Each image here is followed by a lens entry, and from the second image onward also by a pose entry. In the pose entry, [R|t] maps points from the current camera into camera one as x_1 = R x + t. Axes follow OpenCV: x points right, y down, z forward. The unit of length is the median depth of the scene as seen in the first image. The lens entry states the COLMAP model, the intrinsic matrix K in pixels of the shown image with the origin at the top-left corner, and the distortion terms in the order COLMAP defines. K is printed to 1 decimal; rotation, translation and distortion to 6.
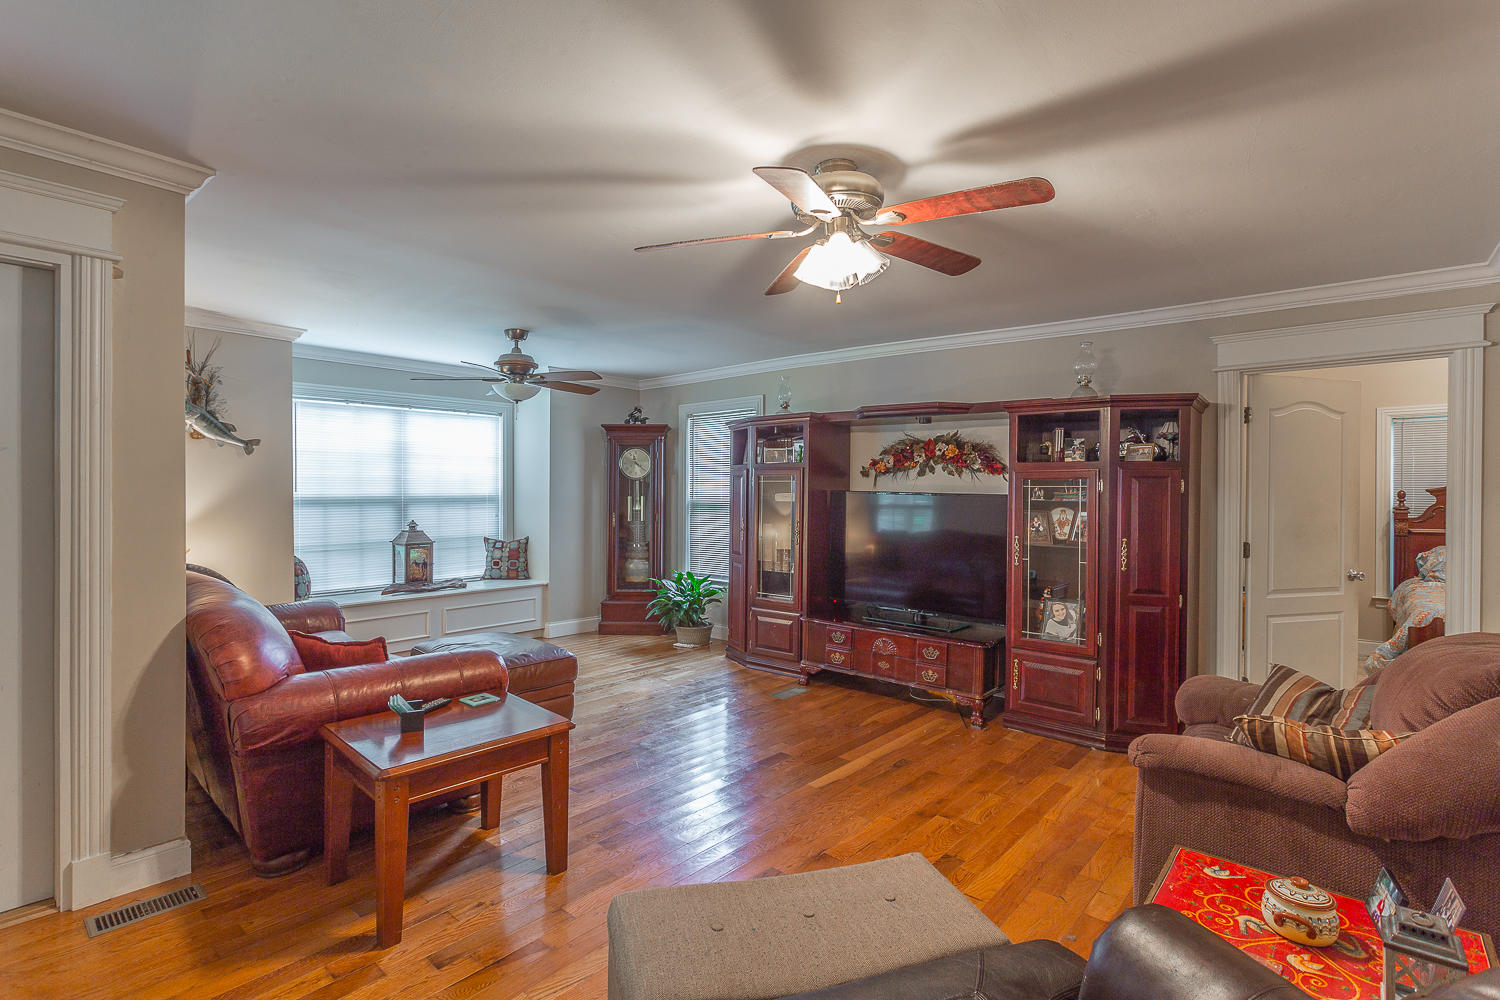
lens RADIAL K [[717.3, 0, 750.1], [0, 717.3, 495.3], [0, 0, 1]] dist [0.001144, 0.000936]
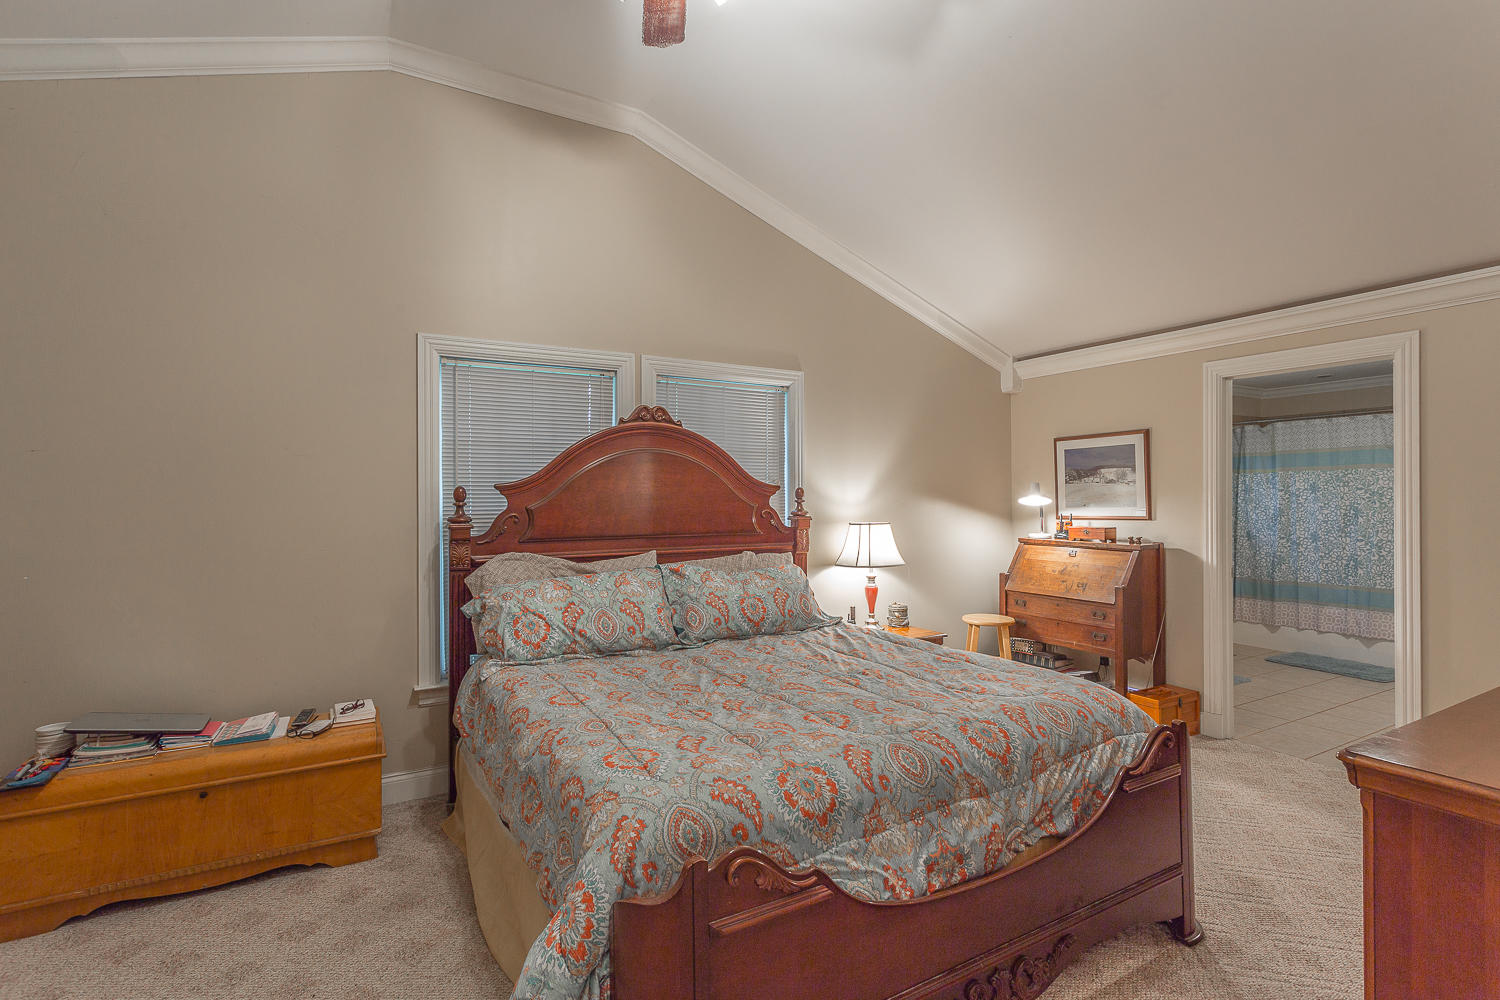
lens RADIAL K [[717.3, 0, 750.1], [0, 717.3, 495.3], [0, 0, 1]] dist [0.001144, 0.000936]
pose [[0.319761, -0.000806, 0.947498, 0.547358], [0.009662, 0.999950, -0.002410, 0.003909], [-0.947449, 0.009926, 0.319753, 0.730827]]
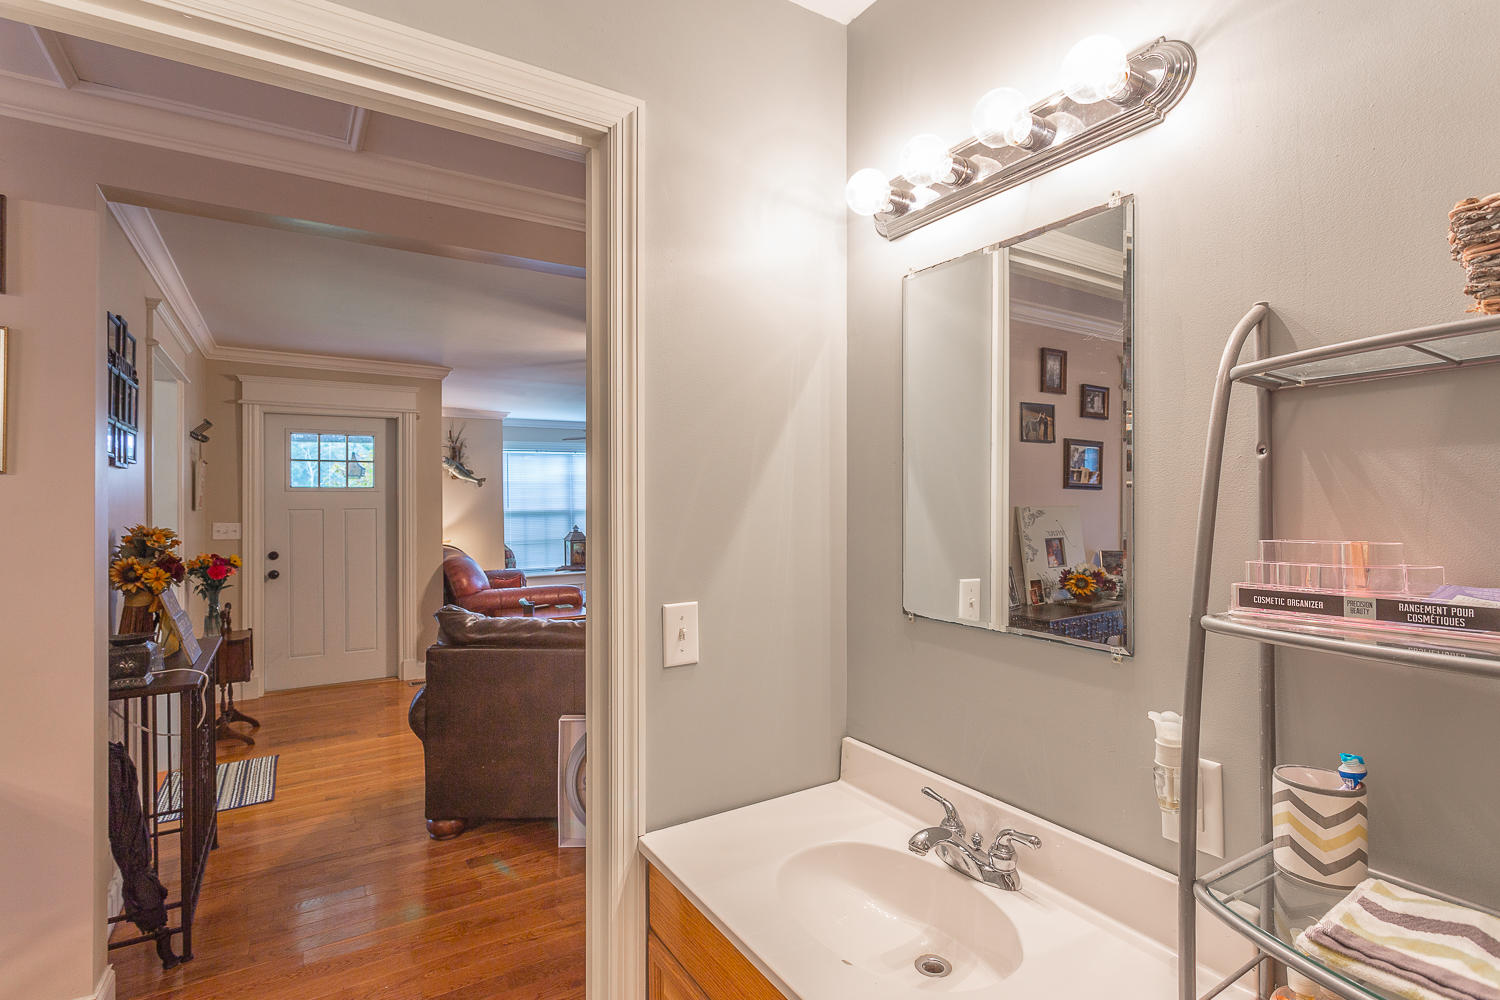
lens RADIAL K [[717.3, 0, 750.1], [0, 717.3, 495.3], [0, 0, 1]] dist [0.001144, 0.000936]
pose [[0.958134, -0.019792, -0.285635, 0.390641], [0.014857, 0.999701, -0.019435, 0.006992], [0.285934, 0.014378, 0.958141, -0.441536]]
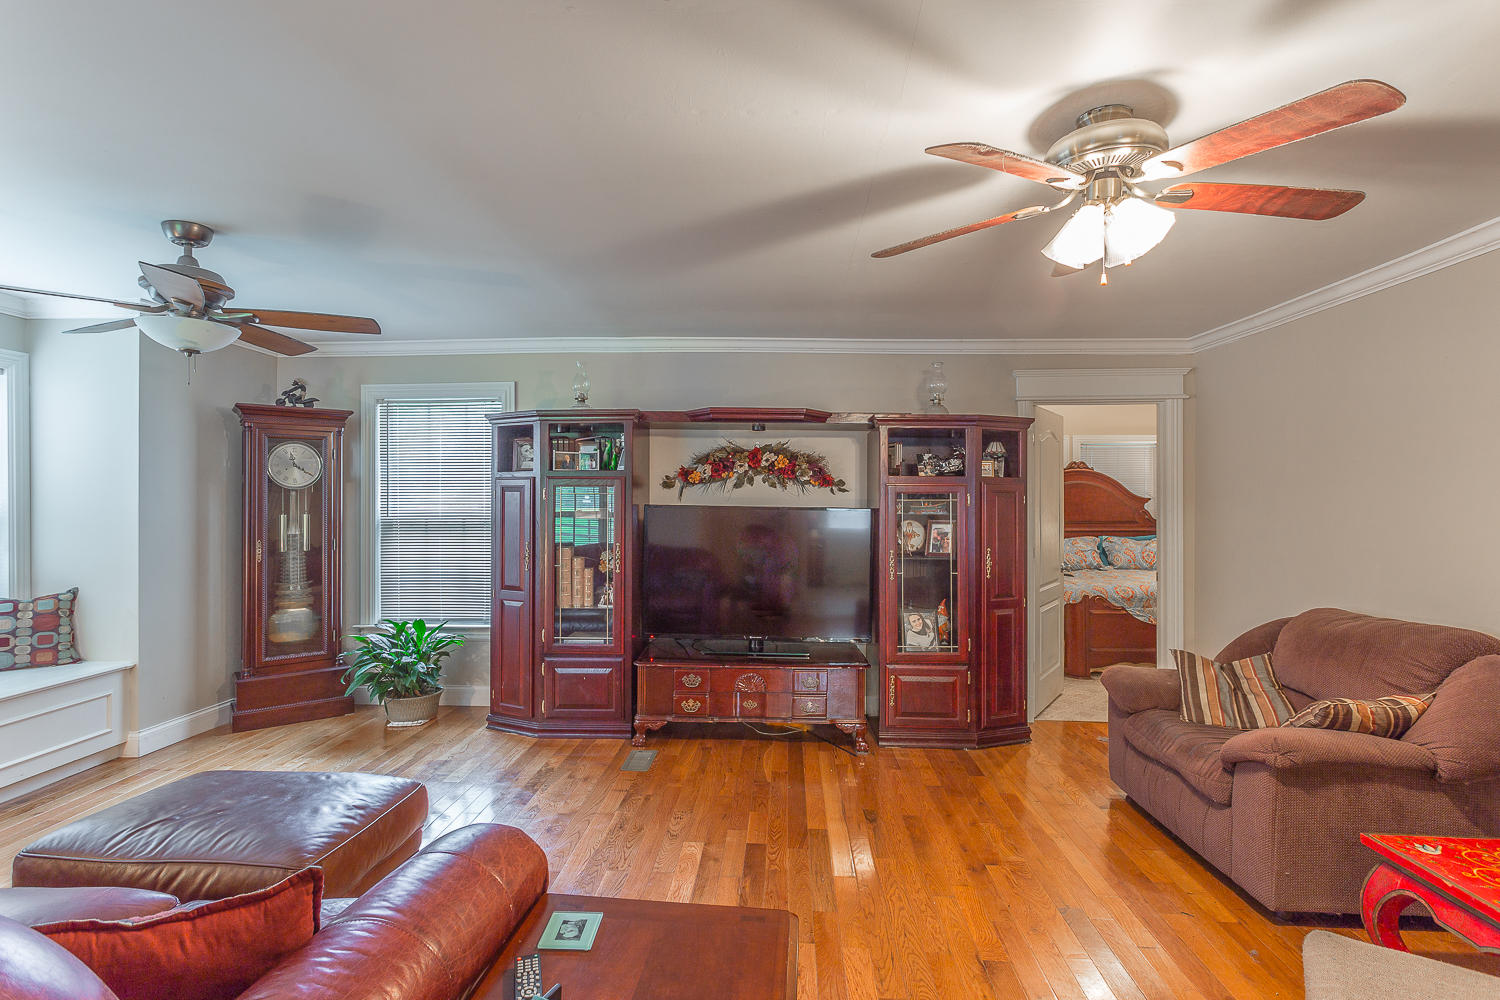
lens RADIAL K [[717.3, 0, 750.1], [0, 717.3, 495.3], [0, 0, 1]] dist [0.001144, 0.000936]
pose [[0.784086, -0.001881, 0.620649, -0.318983], [0.007825, 0.999946, -0.006855, -0.011217], [-0.620603, 0.010232, 0.784058, 0.278308]]
